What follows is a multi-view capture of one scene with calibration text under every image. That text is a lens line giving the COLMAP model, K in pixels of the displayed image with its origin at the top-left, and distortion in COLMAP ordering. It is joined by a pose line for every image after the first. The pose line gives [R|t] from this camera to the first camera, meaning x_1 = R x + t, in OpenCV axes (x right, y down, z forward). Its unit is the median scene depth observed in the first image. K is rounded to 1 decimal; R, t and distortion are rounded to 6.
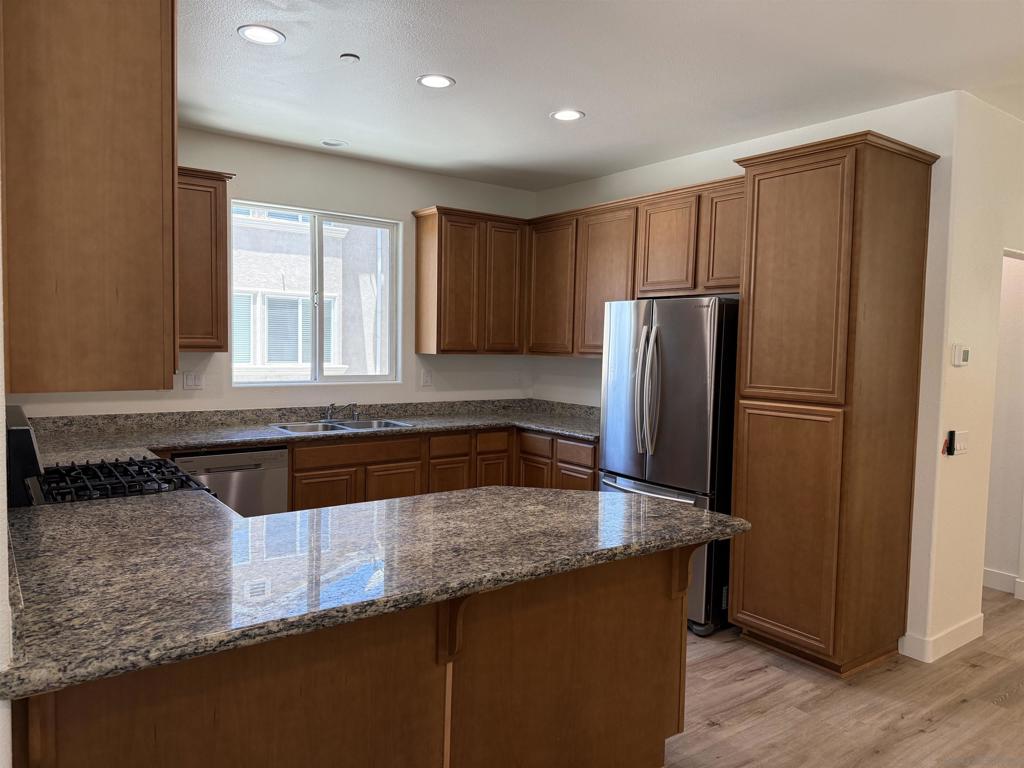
lens RADIAL K [[722.5, 0, 512.1], [0, 722.5, 379.9], [0, 0, 1]] dist [0.044746, -0.051505]
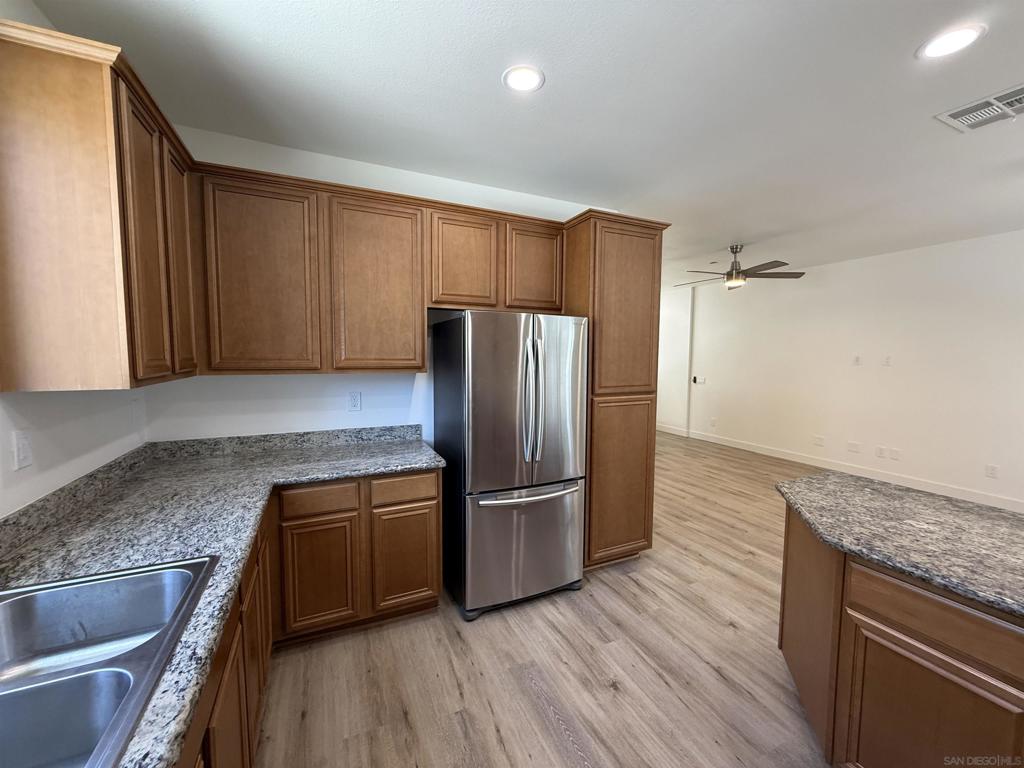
lens RADIAL K [[408.7, 0, 512.6], [0, 408.7, 384.5], [0, 0, 1]] dist [-0.000231, 0.000694]
pose [[0.191537, -0.096320, 0.976748, -0.360267], [0.049824, 0.994844, 0.088334, -0.057689], [-0.980220, 0.031746, 0.195348, 0.832111]]
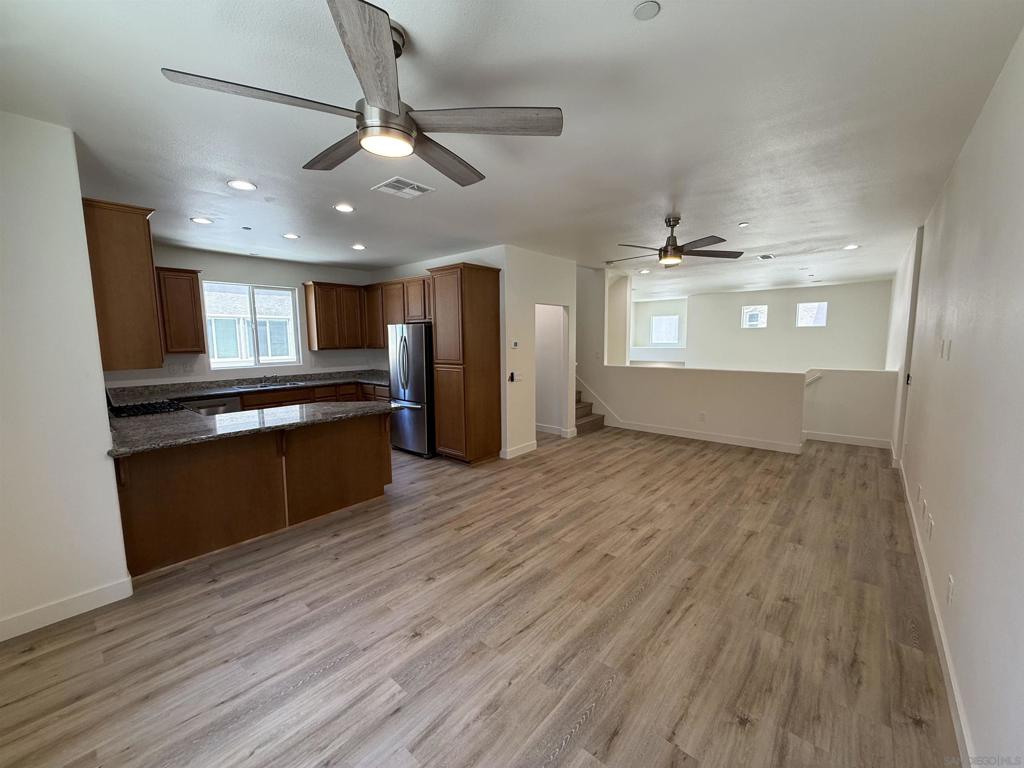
lens RADIAL K [[408.7, 0, 510.2], [0, 408.7, 382.3], [0, 0, 1]] dist [-0.000231, 0.000694]
pose [[0.974919, -0.055098, 0.215632, 0.217056], [0.042933, 0.997232, 0.060702, 0.011232], [-0.218380, -0.049922, 0.974586, -0.372135]]
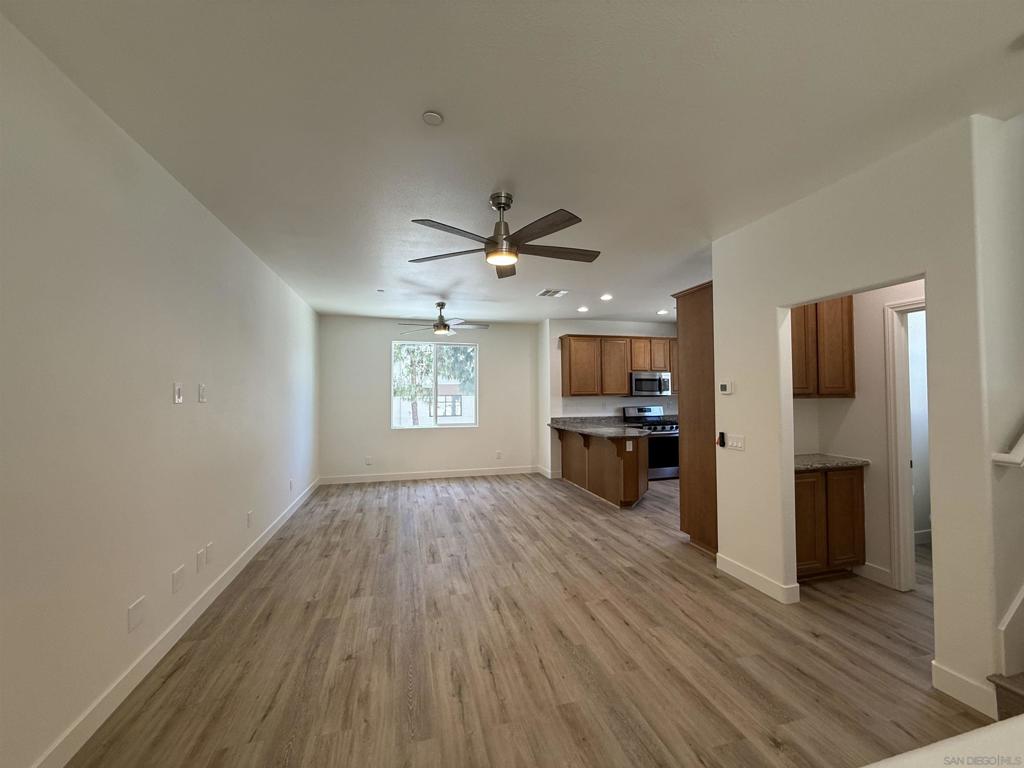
lens RADIAL K [[408.7, 0, 509.1], [0, 408.7, 383.2], [0, 0, 1]] dist [-0.000231, 0.000694]
pose [[-0.365830, -0.042833, -0.929695, 1.340873], [-0.050681, 0.998375, -0.026054, 0.004995], [0.929301, 0.037587, -0.367406, 0.712143]]
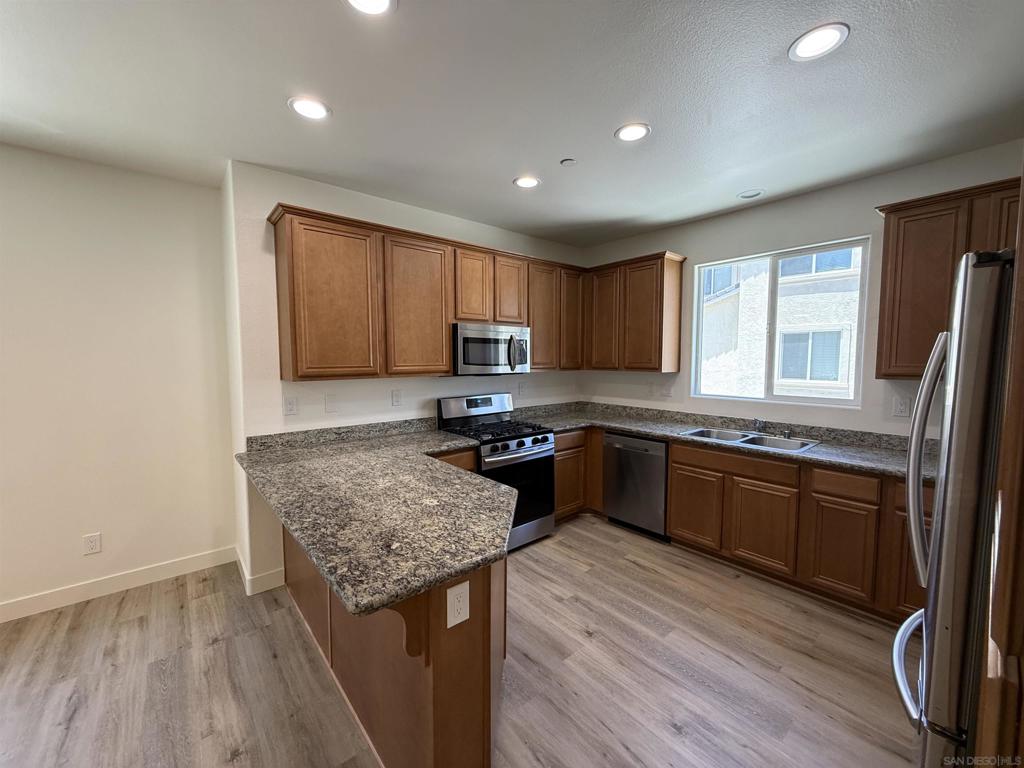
lens RADIAL K [[408.7, 0, 509.2], [0, 408.7, 385.8], [0, 0, 1]] dist [-0.000231, 0.000694]
pose [[0.066501, 0.051642, -0.996449, 0.410955], [-0.053126, 0.997426, 0.048147, -0.033218], [0.996371, 0.049736, 0.069073, 0.618128]]
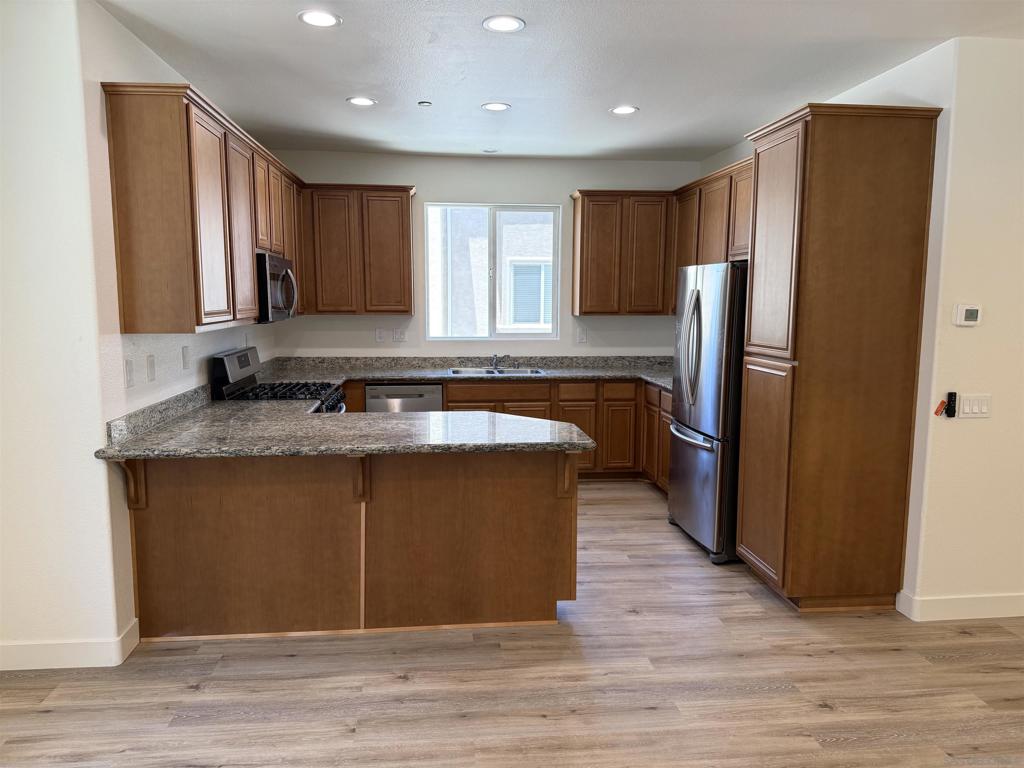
lens RADIAL K [[722.5, 0, 510.8], [0, 722.5, 383.8], [0, 0, 1]] dist [0.044746, -0.051505]
pose [[0.864527, 0.043627, -0.500690, 0.467050], [-0.014292, 0.997957, 0.062277, 0.004984], [0.502383, -0.046685, 0.863384, -0.109048]]
